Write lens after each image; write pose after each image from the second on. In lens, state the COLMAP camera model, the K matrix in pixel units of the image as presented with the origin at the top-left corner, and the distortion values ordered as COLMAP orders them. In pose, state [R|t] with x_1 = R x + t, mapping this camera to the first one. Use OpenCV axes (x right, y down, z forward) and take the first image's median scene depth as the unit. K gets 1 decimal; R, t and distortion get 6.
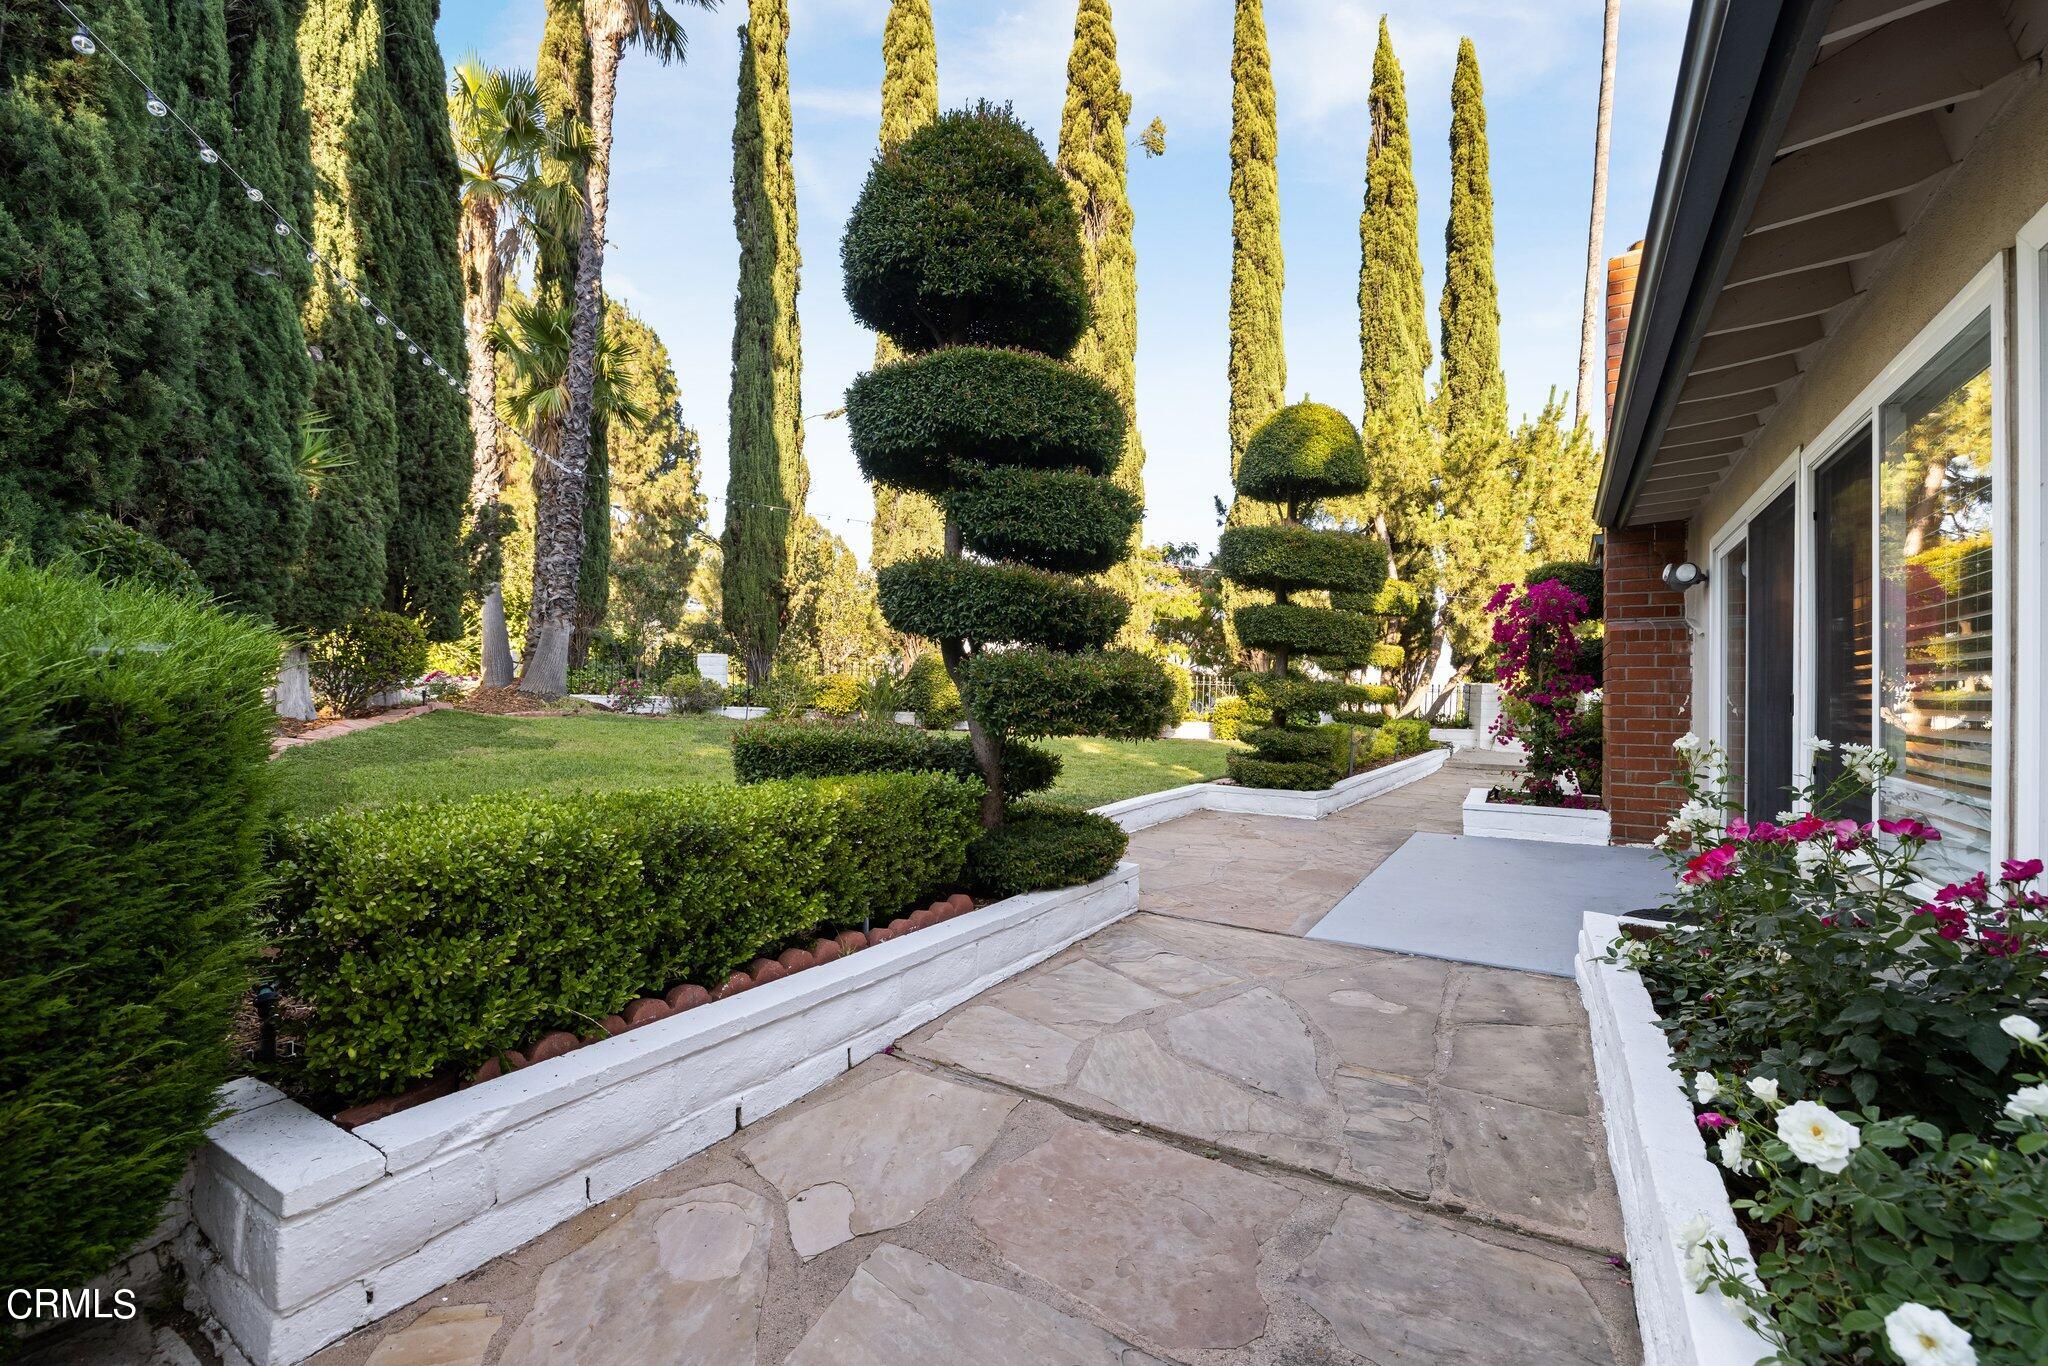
lens RADIAL K [[858.2, 0, 1025.3], [0, 858.2, 686.6], [0, 0, 1]] dist [-0.003459, 0.000193]
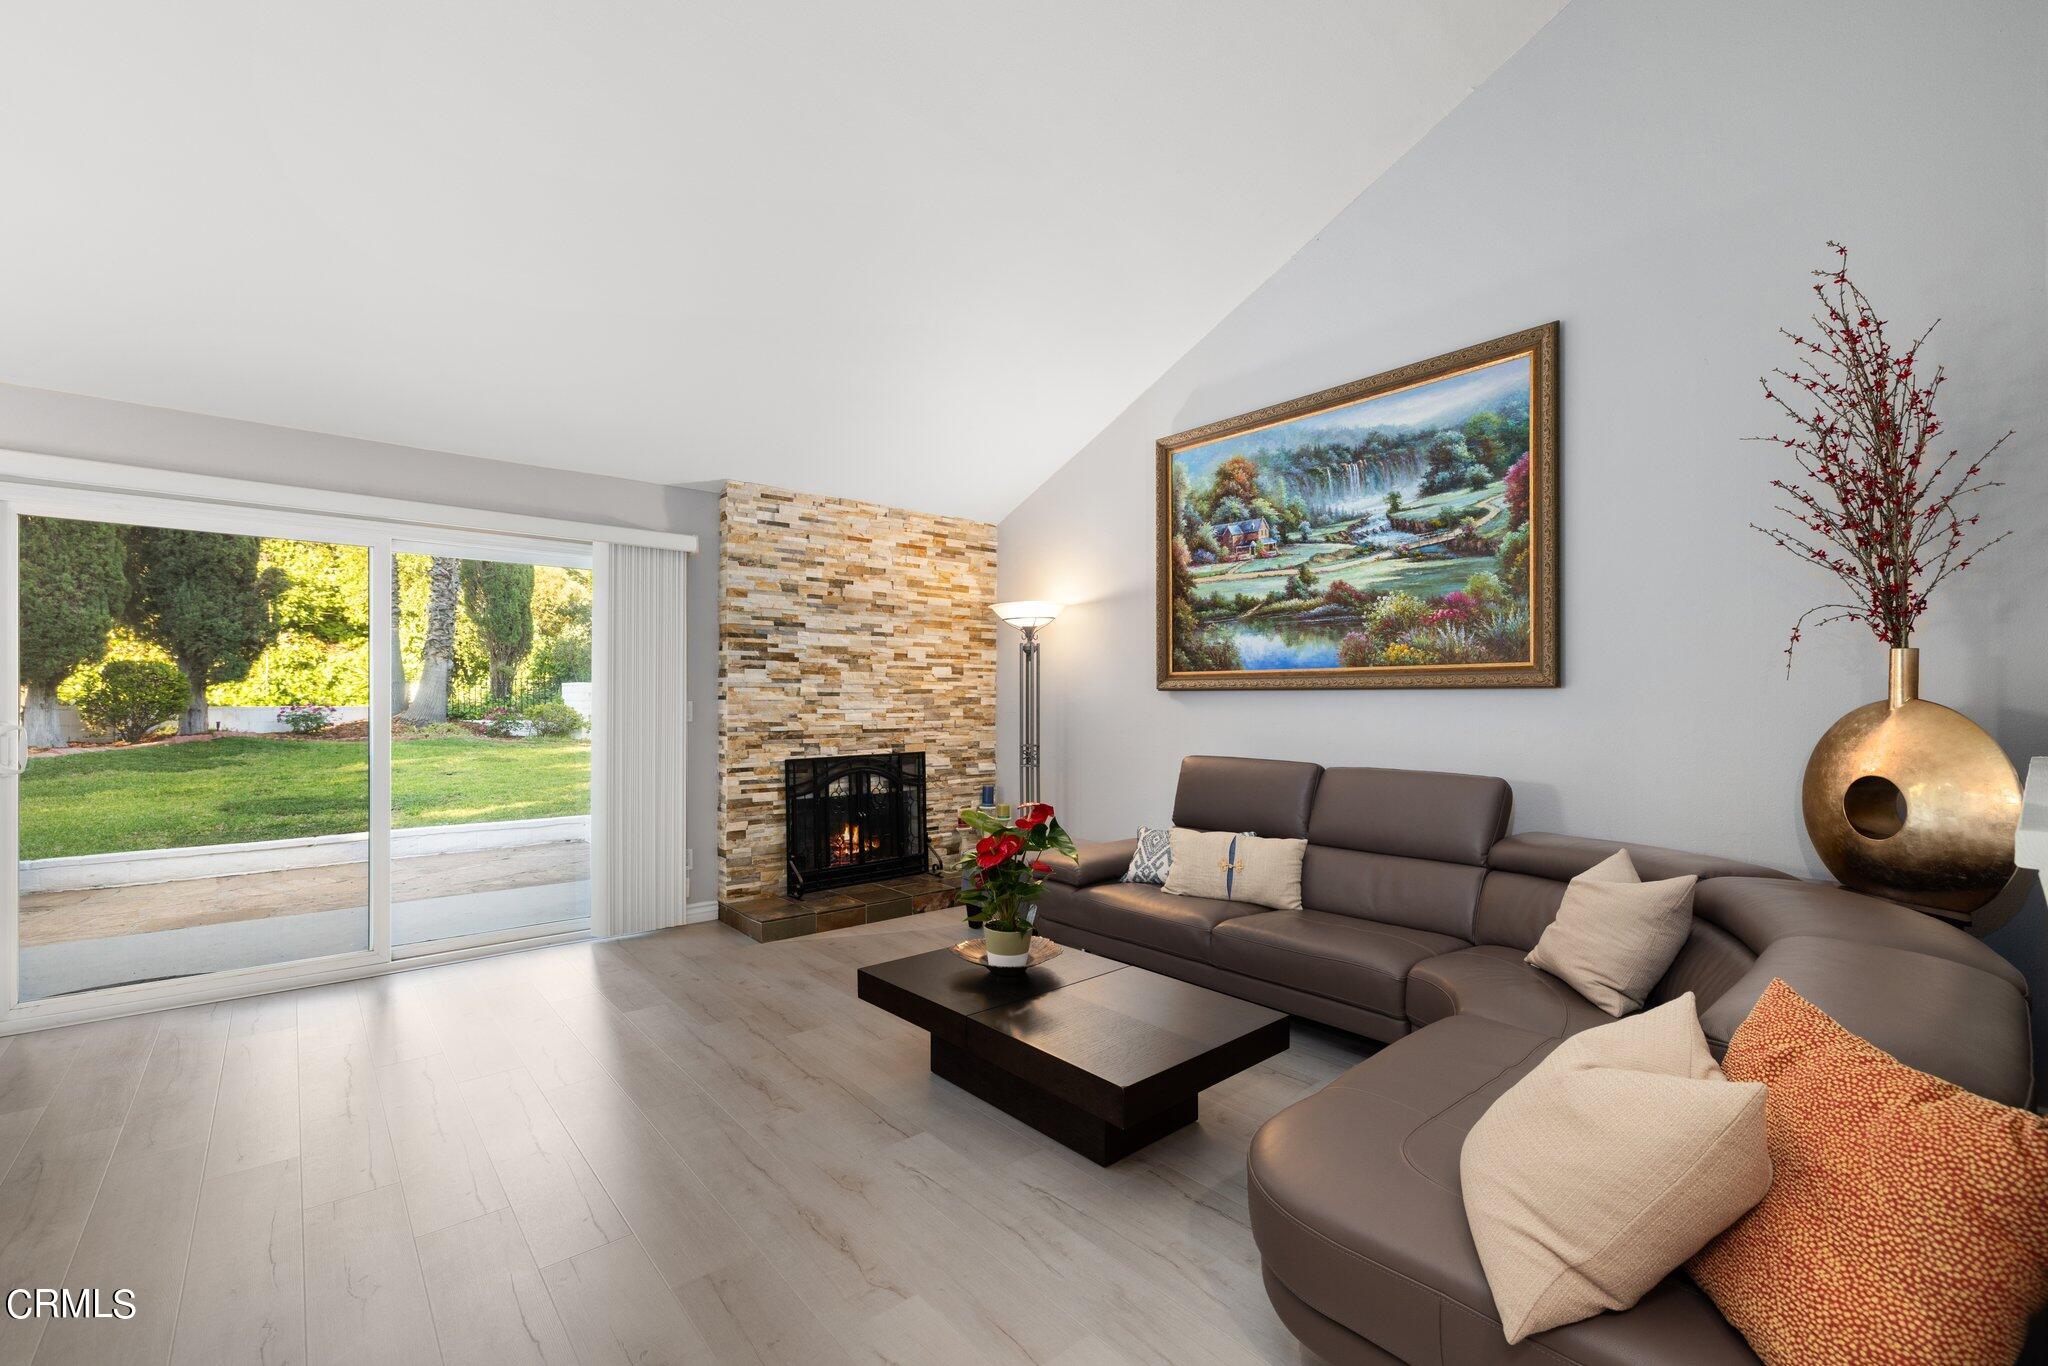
lens RADIAL K [[858.2, 0, 1027.0], [0, 858.2, 695.3], [0, 0, 1]] dist [-0.003459, 0.000193]
pose [[0.955340, -0.014398, -0.295157, 0.505802], [0.013395, 0.999896, -0.005422, -0.007452], [0.295204, 0.001226, 0.955433, 0.102417]]
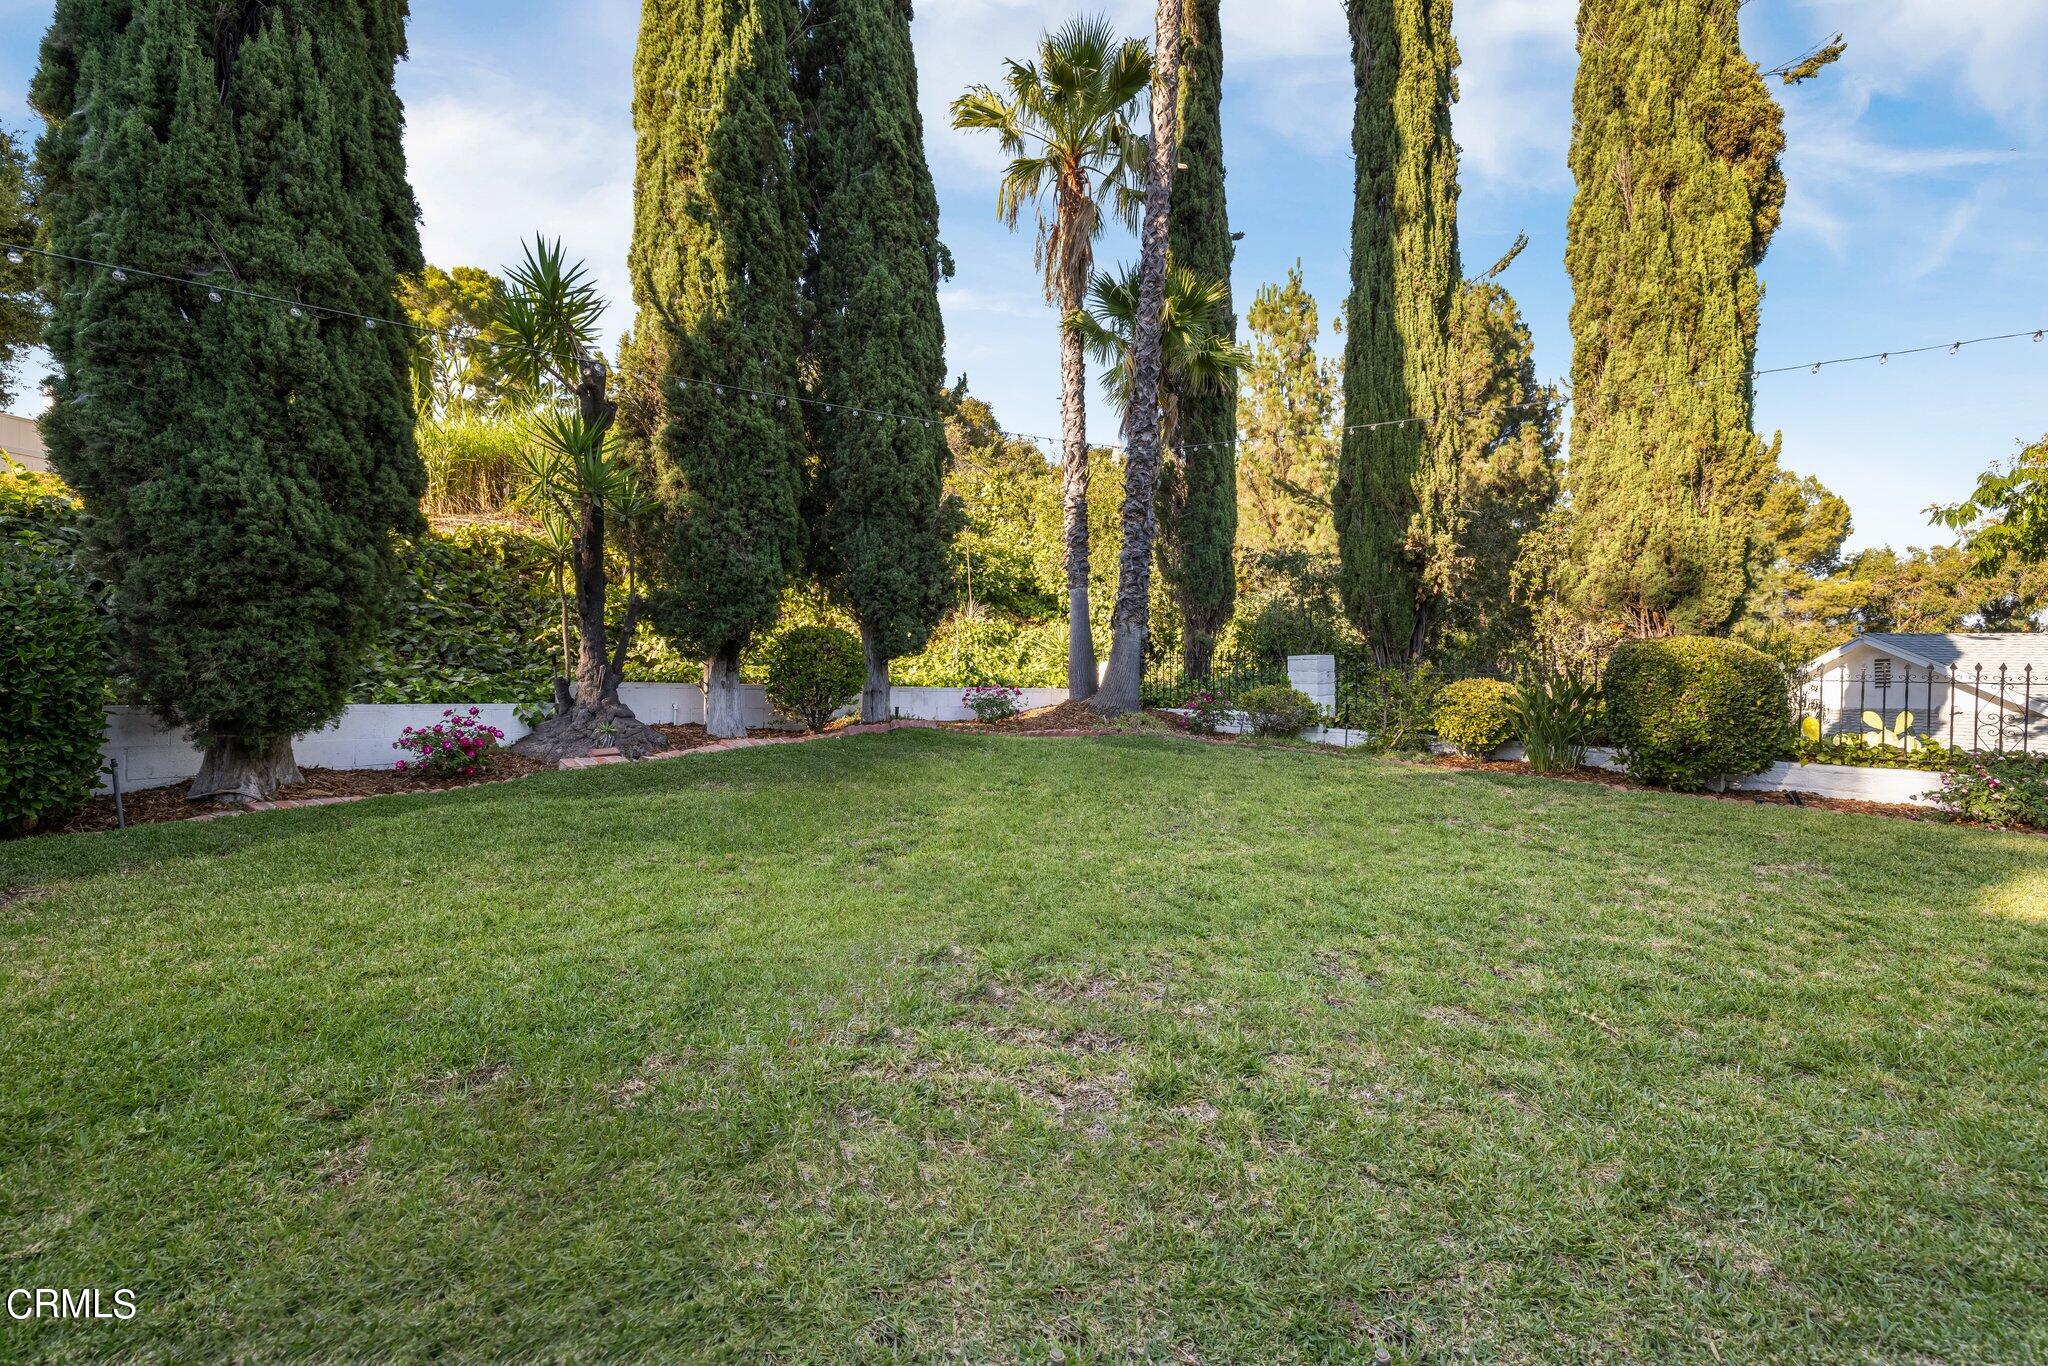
lens RADIAL K [[858.2, 0, 1022.7], [0, 858.2, 681.8], [0, 0, 1]] dist [-0.003459, 0.000193]
pose [[0.540855, -0.011766, -0.841033, 0.113712], [0.003877, 0.999926, -0.011495, -0.007726], [0.841107, 0.002956, 0.540861, 0.385087]]
